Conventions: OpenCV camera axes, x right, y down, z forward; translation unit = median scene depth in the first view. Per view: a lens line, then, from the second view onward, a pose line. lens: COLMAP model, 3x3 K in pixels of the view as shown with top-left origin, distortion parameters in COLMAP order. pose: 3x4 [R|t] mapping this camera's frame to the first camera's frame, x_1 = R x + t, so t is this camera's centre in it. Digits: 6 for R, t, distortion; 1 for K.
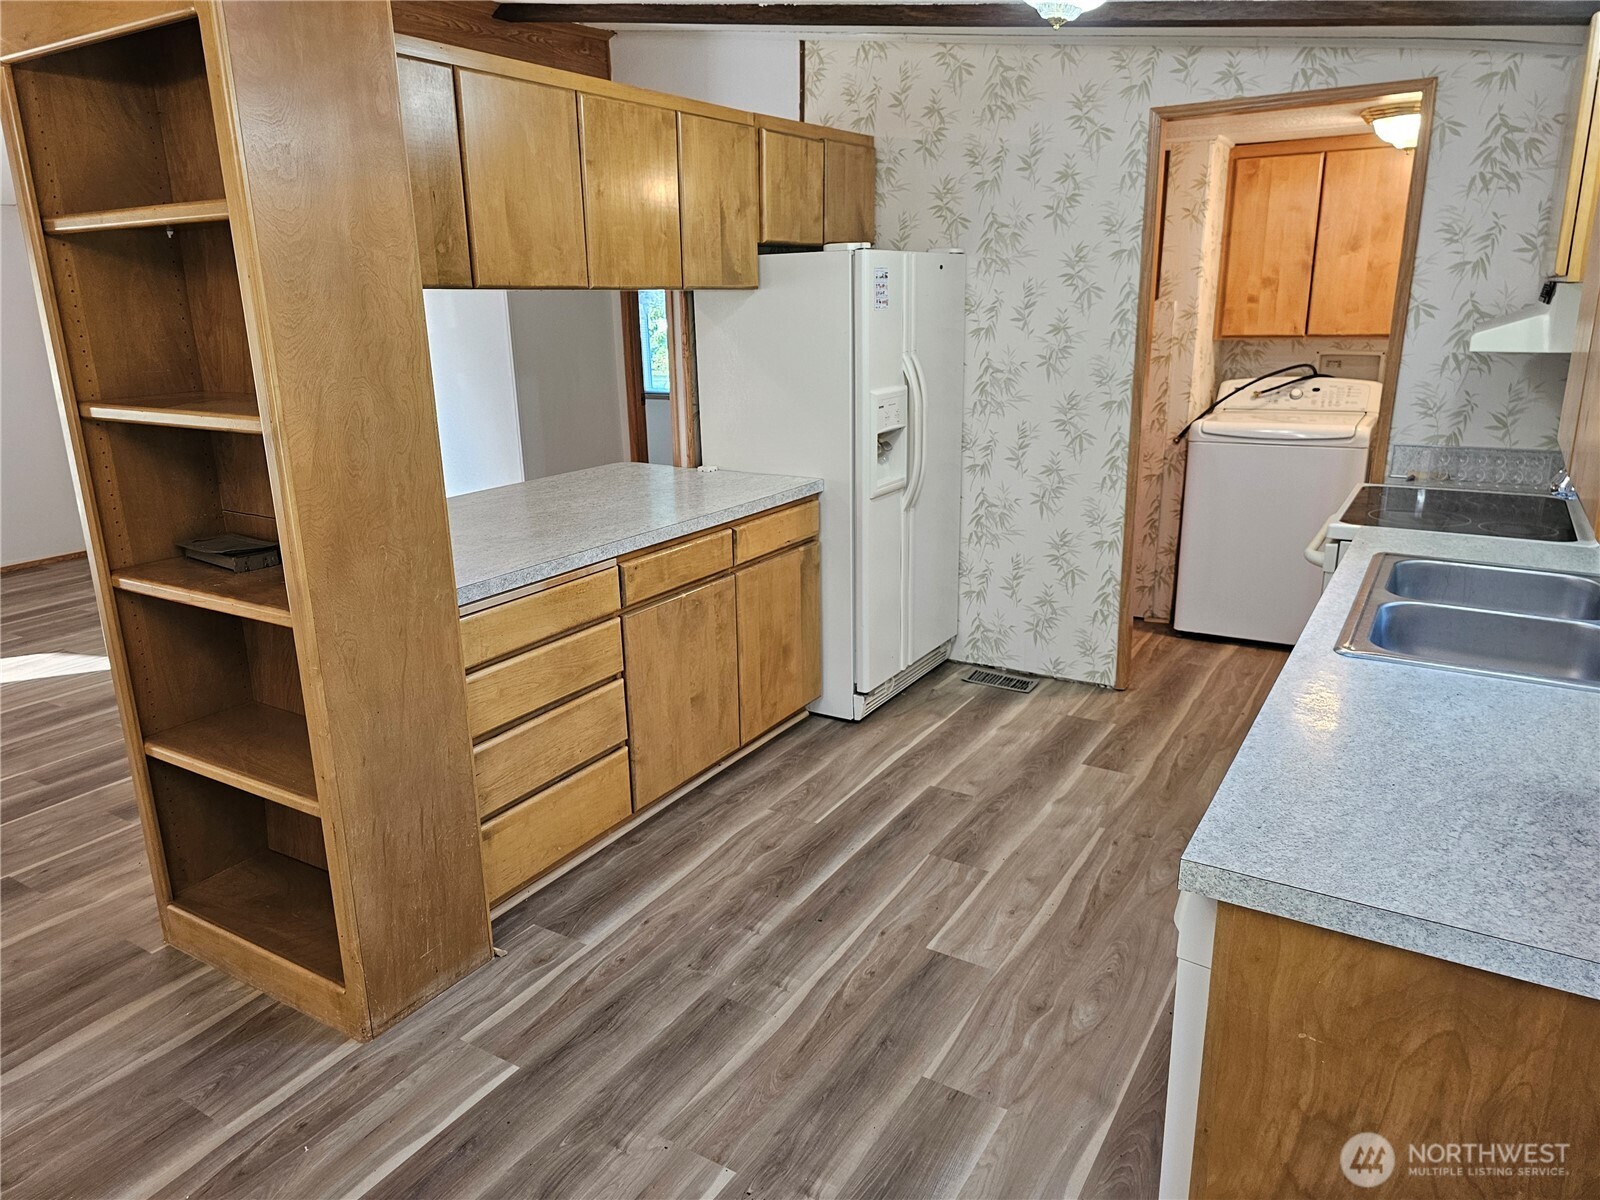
lens RADIAL K [[1068.6, 0, 784.1], [0, 1068.6, 599.4], [0, 0, 1]] dist [0.054112, -0.049471]
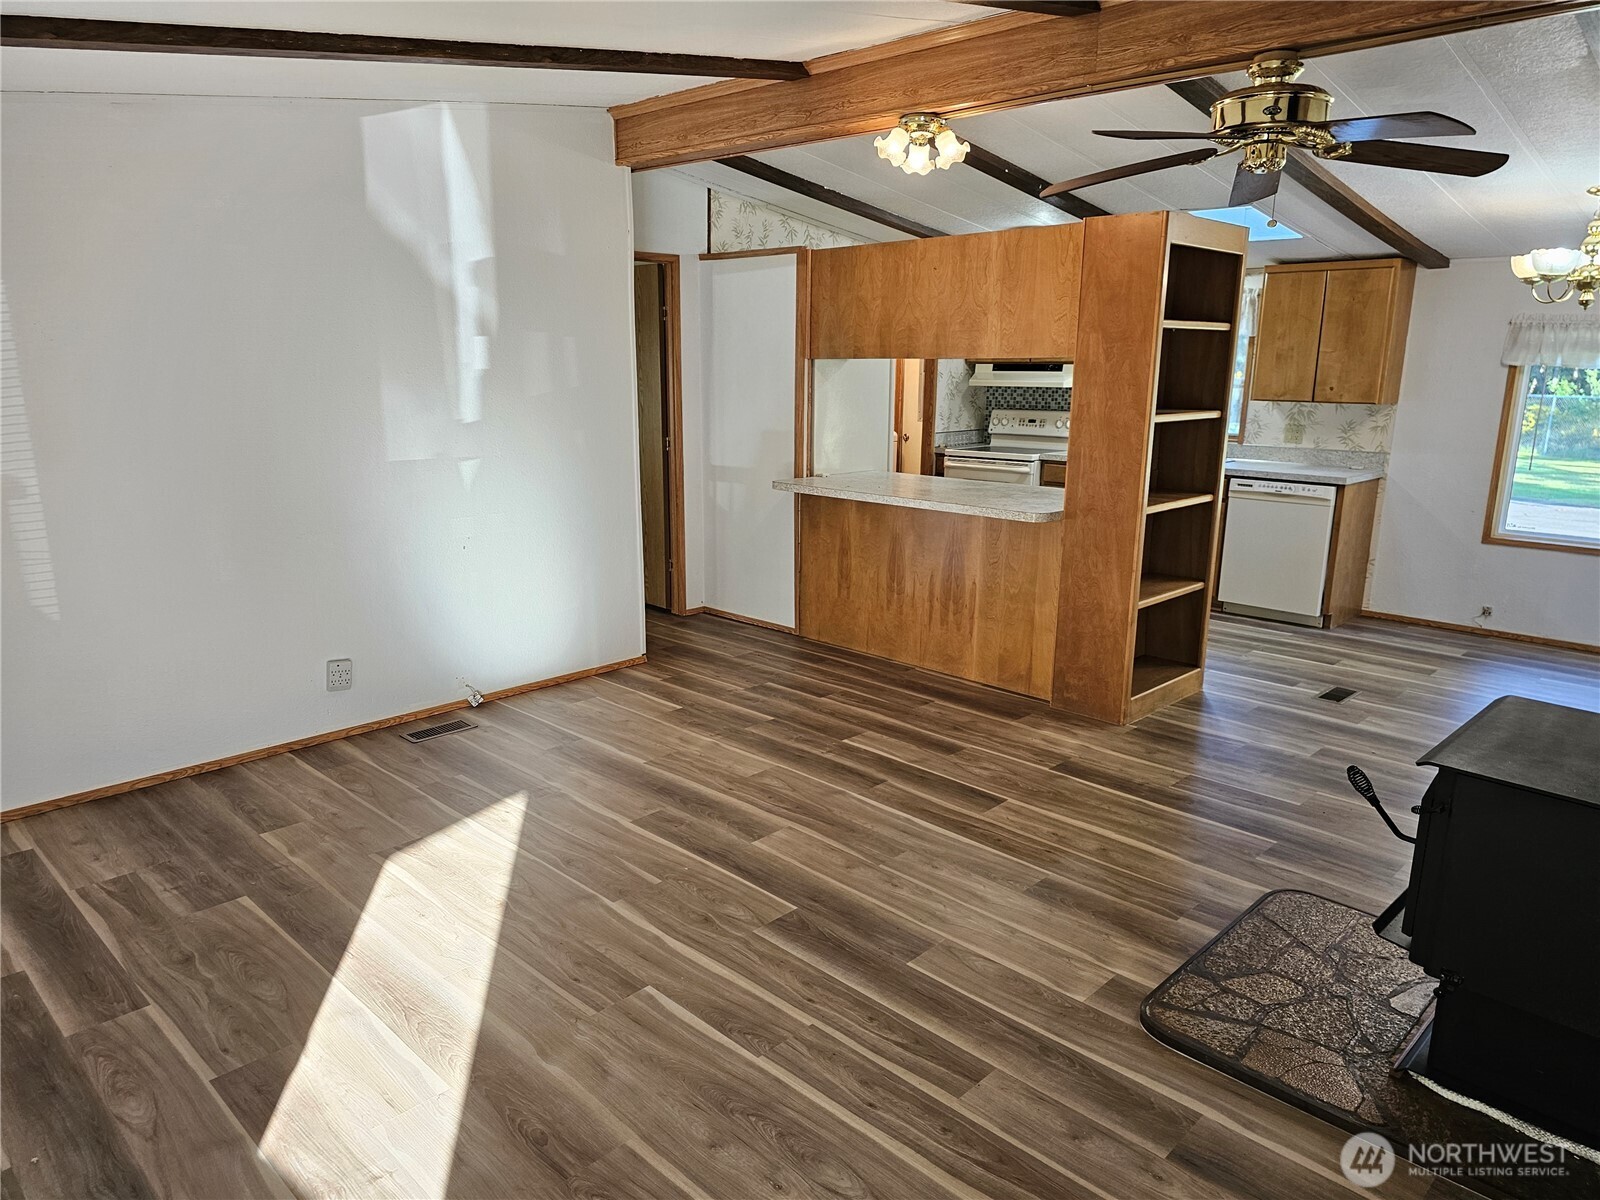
lens RADIAL K [[1068.6, 0, 792.7], [0, 1068.6, 604.1], [0, 0, 1]] dist [0.054112, -0.049471]
pose [[0.220855, -0.197796, 0.955039, -1.772746], [0.256588, 0.956508, 0.138764, -0.190397], [-0.940949, 0.214404, 0.262002, 0.778472]]
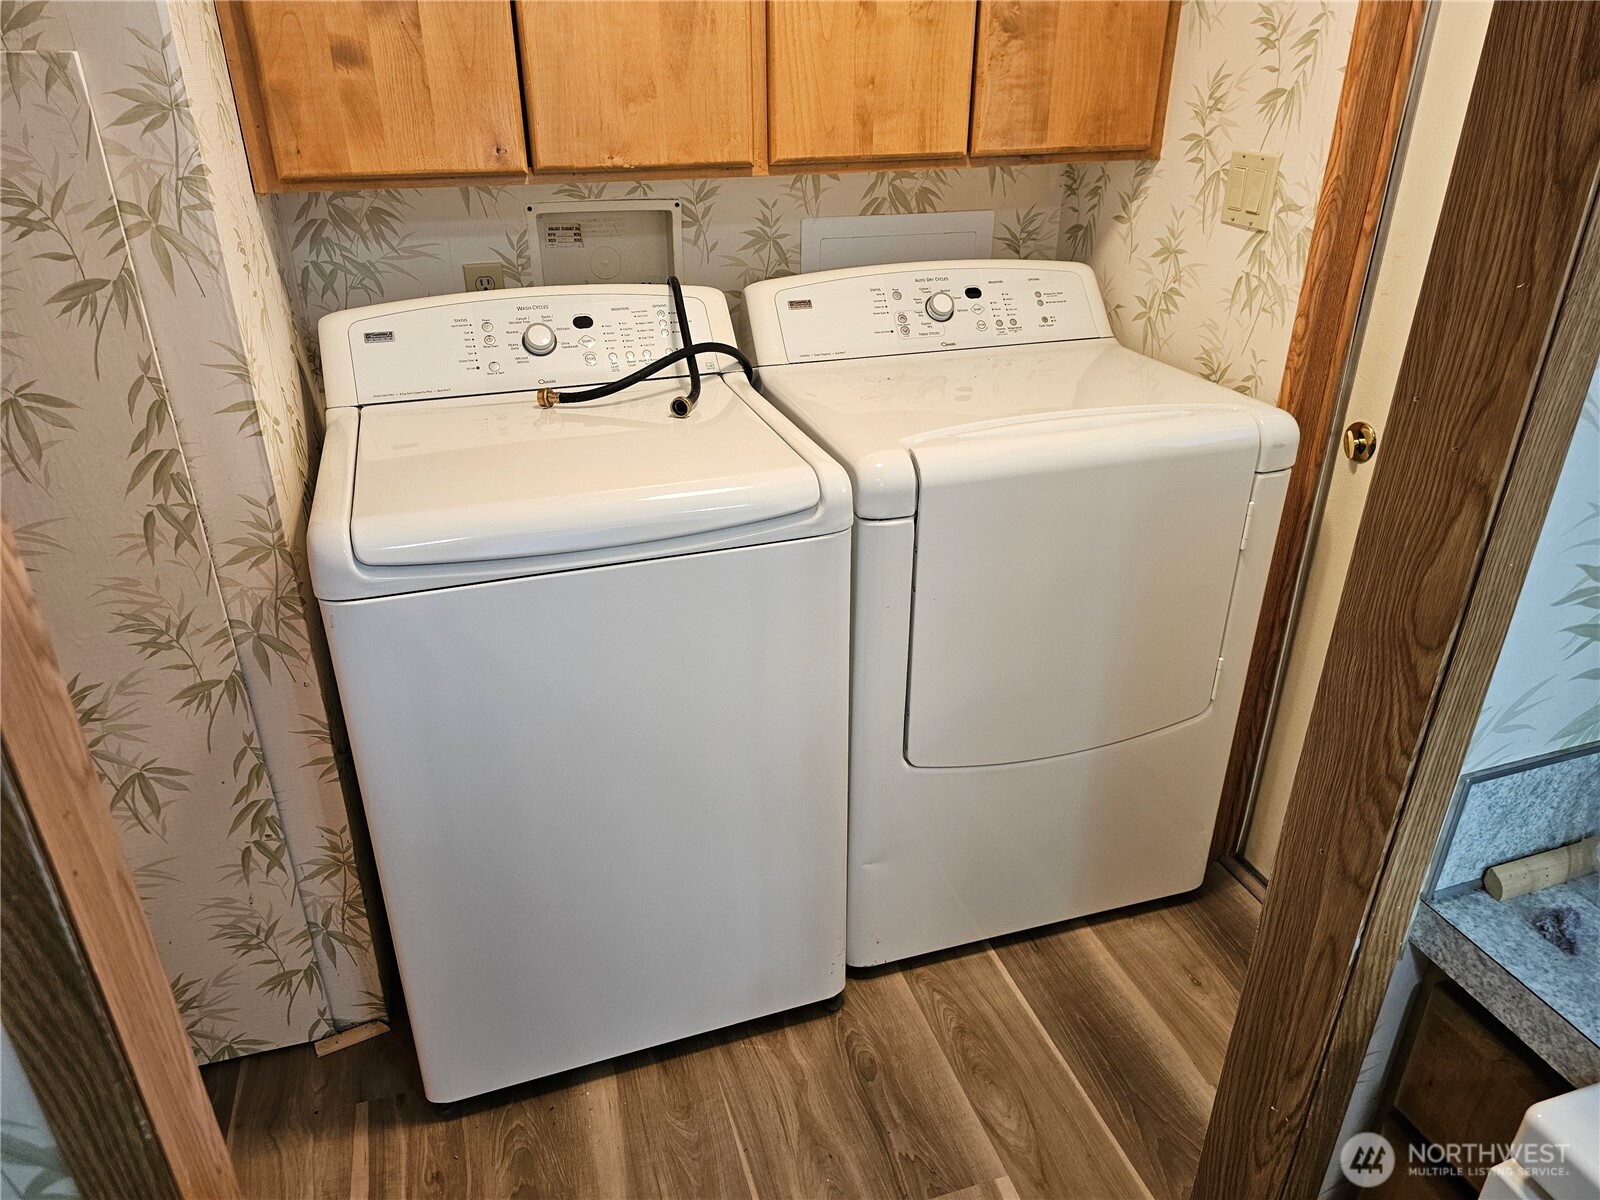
lens RADIAL K [[1068.6, 0, 765.6], [0, 1068.6, 582.6], [0, 0, 1]] dist [0.054112, -0.049471]
pose [[0.660992, -0.316687, 0.680294, 0.355702], [0.200583, 0.948161, 0.246491, -0.261227], [-0.723088, -0.026473, 0.690248, 0.972407]]
